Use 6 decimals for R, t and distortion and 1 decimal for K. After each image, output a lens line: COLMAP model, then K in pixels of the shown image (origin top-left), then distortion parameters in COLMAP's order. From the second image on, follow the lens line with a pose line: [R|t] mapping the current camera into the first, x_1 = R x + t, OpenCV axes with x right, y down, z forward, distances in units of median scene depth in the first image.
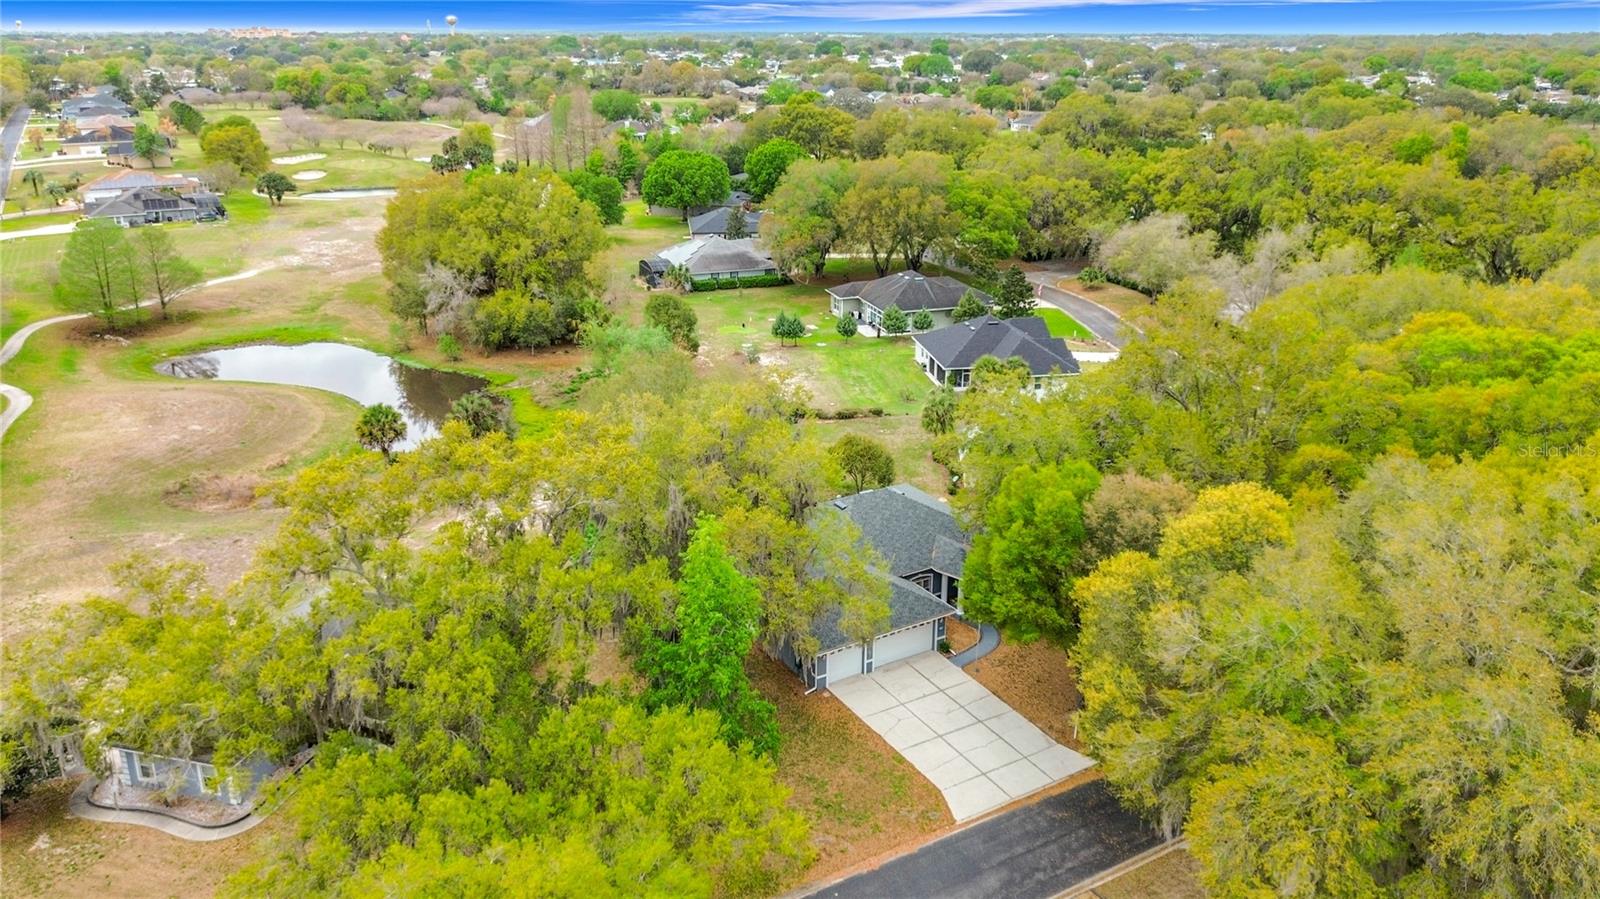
lens RADIAL K [[1150.7, 0, 803.5], [0, 1150.7, 451.5], [0, 0, 1]] dist [0.035784, -0.059309]
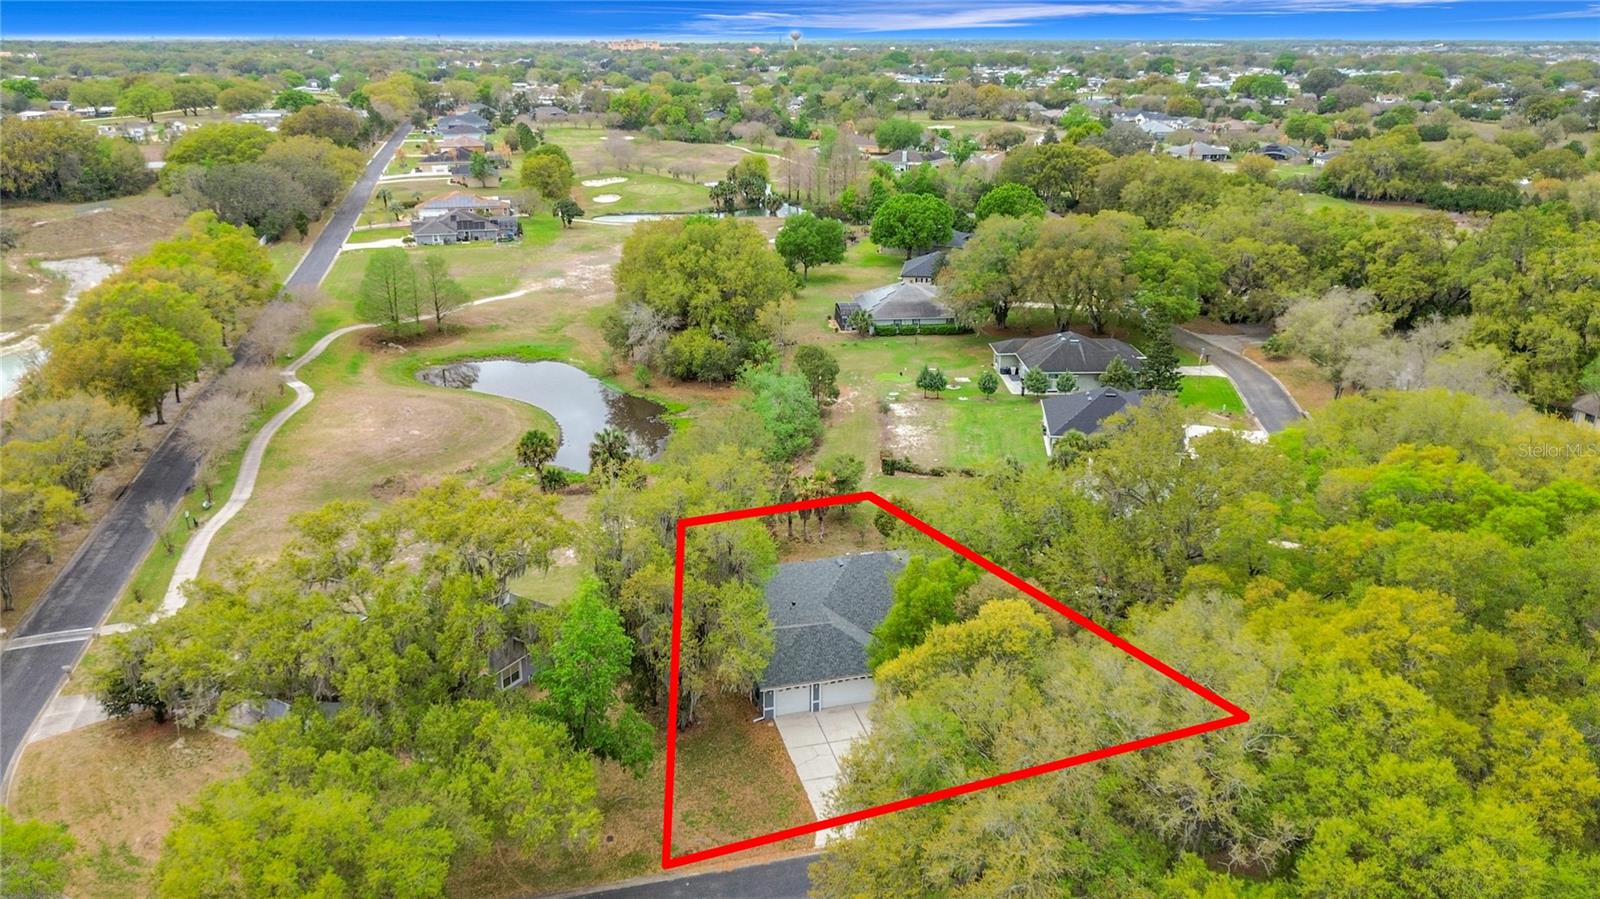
lens RADIAL K [[1150.7, 0, 803.5], [0, 1150.7, 451.5], [0, 0, 1]] dist [0.035784, -0.059309]
pose [[0.960784, 0.091621, -0.261723, 0.128769], [-0.093408, 0.995612, 0.005630, -0.030044], [0.261090, 0.019037, 0.965127, -0.054226]]
